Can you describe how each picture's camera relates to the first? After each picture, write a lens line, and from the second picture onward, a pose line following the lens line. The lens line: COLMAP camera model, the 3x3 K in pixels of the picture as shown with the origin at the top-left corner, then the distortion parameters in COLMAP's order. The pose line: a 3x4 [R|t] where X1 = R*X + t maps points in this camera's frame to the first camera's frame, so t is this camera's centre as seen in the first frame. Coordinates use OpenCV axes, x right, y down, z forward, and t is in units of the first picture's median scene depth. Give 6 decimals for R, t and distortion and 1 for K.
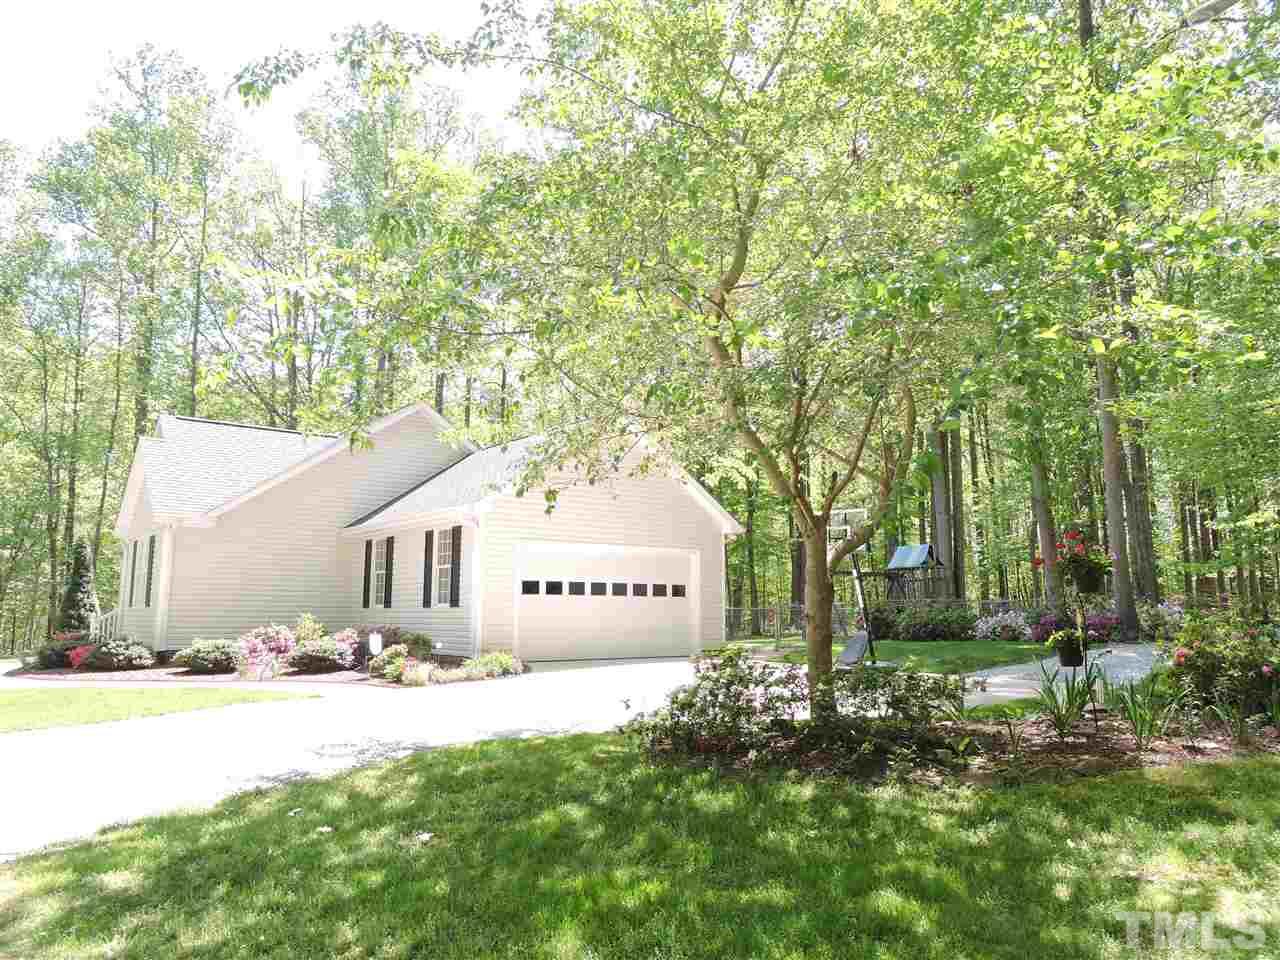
lens RADIAL K [[994.7, 0, 632.8], [0, 994.7, 480.4], [0, 0, 1]] dist [-0.018389, -0.009213]
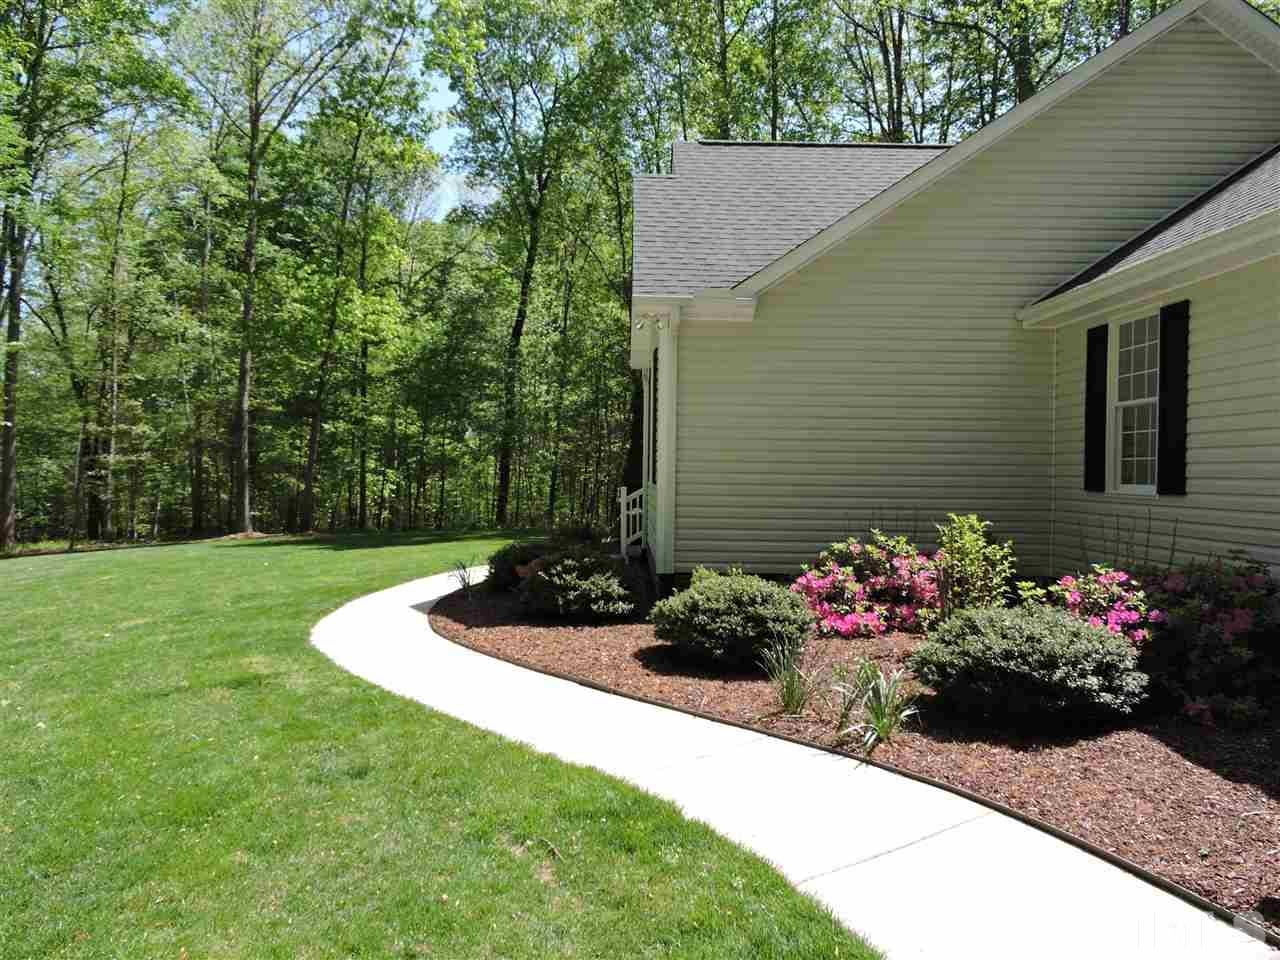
lens RADIAL K [[994.7, 0, 634.4], [0, 994.7, 482.7], [0, 0, 1]] dist [-0.018389, -0.009213]
pose [[0.826194, 0.007688, -0.563333, -0.223226], [0.074444, 0.989650, 0.122686, 0.068810], [0.558446, -0.143299, 0.817070, 0.633307]]
